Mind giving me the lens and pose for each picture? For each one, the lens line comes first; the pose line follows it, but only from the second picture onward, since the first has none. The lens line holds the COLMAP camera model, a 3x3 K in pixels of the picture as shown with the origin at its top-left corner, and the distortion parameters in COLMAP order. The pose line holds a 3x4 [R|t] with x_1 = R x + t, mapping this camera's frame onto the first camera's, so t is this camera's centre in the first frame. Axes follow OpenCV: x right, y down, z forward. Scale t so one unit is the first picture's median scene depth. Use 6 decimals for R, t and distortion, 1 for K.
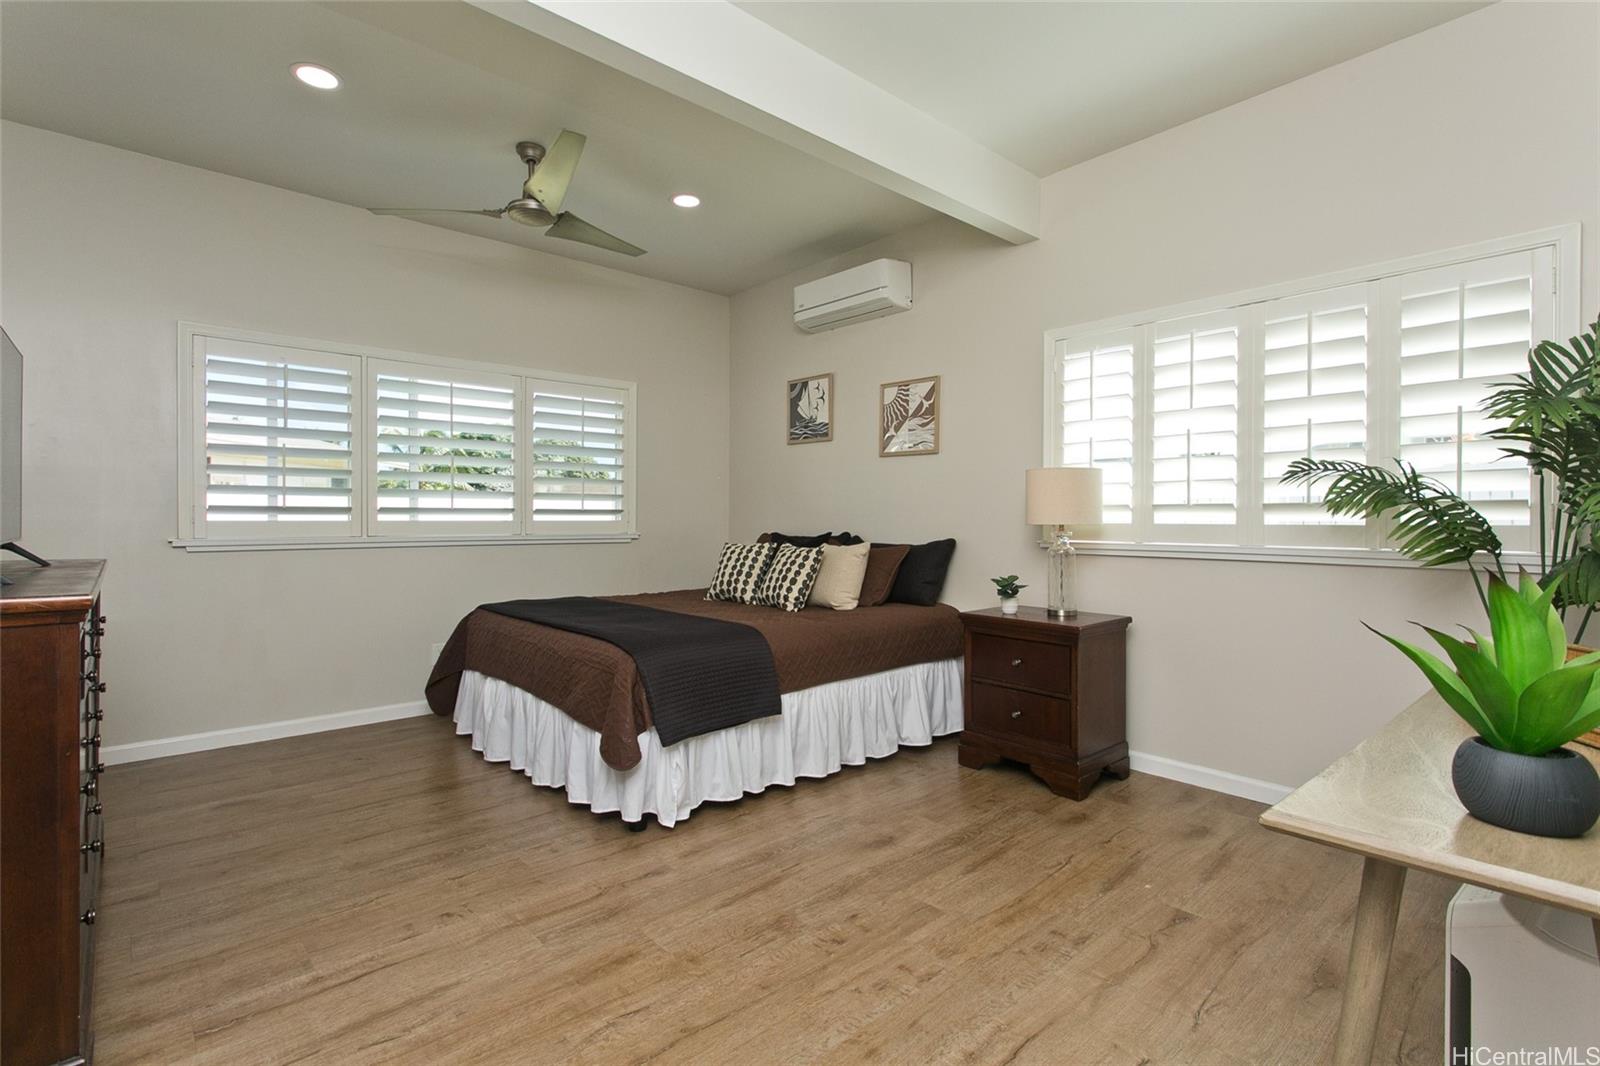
lens RADIAL K [[751.6, 0, 809.2], [0, 751.6, 526.2], [0, 0, 1]] dist [0.001748, 0.006165]
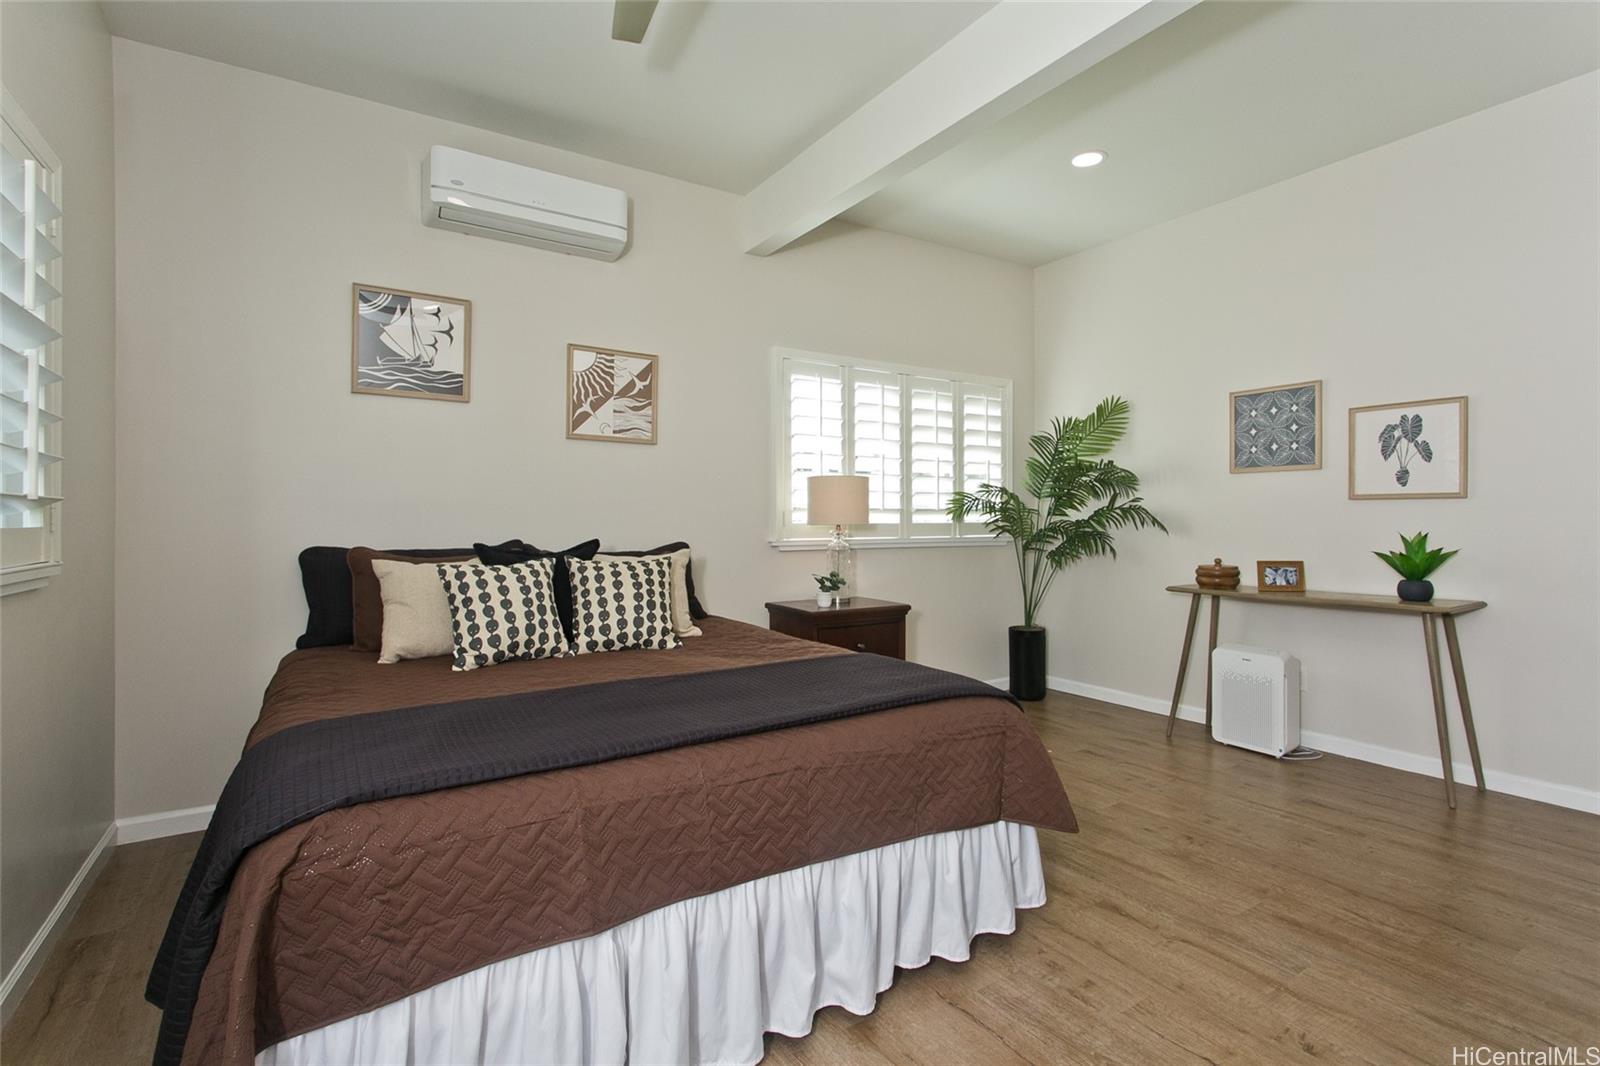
lens RADIAL K [[751.6, 0, 808.9], [0, 751.6, 523.1], [0, 0, 1]] dist [0.001748, 0.006165]
pose [[0.156147, -0.004185, 0.987725, -0.853160], [0.015558, 0.999877, 0.001777, -0.007602], [-0.987611, 0.015089, 0.156193, 0.900867]]
